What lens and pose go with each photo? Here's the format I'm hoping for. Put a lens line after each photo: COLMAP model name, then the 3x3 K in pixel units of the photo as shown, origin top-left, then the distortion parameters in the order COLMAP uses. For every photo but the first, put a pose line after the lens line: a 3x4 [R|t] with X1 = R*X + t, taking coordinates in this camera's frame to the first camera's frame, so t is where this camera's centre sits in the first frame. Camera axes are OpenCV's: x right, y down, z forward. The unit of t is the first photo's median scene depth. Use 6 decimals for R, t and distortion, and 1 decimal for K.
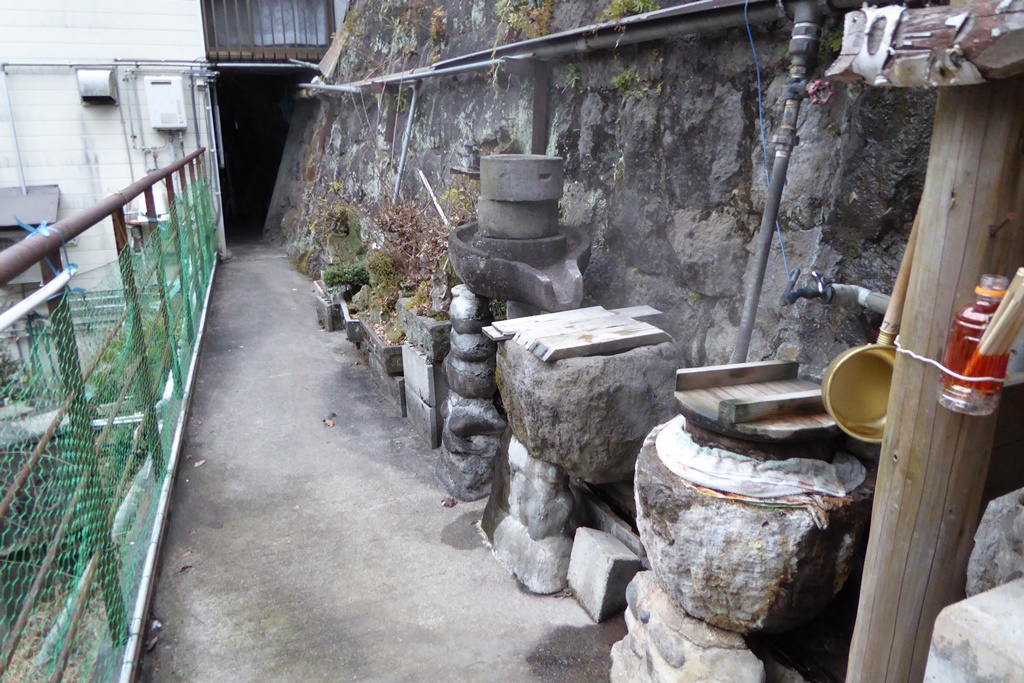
lens RADIAL K [[733.7, 0, 512.1], [0, 733.7, 344.8], [0, 0, 1]] dist [-0.024388, 0.007950]
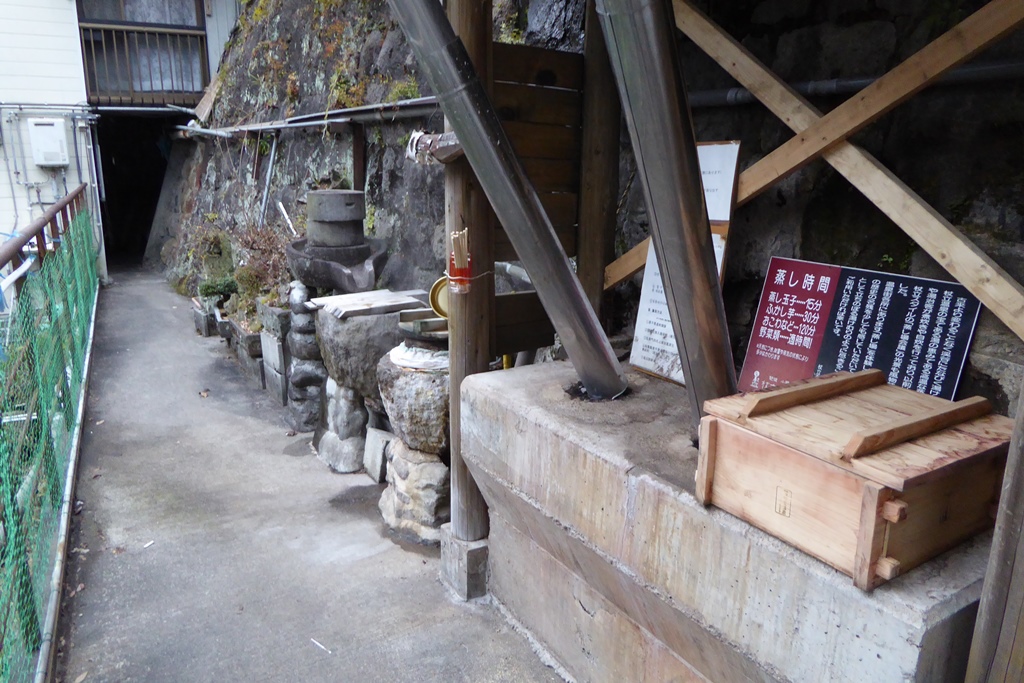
lens RADIAL K [[733.7, 0, 510.6], [0, 733.7, 337.0], [0, 0, 1]] dist [-0.024388, 0.007950]
pose [[0.989410, -0.028602, 0.142300, 0.131764], [0.036185, 0.998043, -0.050990, 0.112227], [-0.140563, 0.055599, 0.988509, -0.446108]]
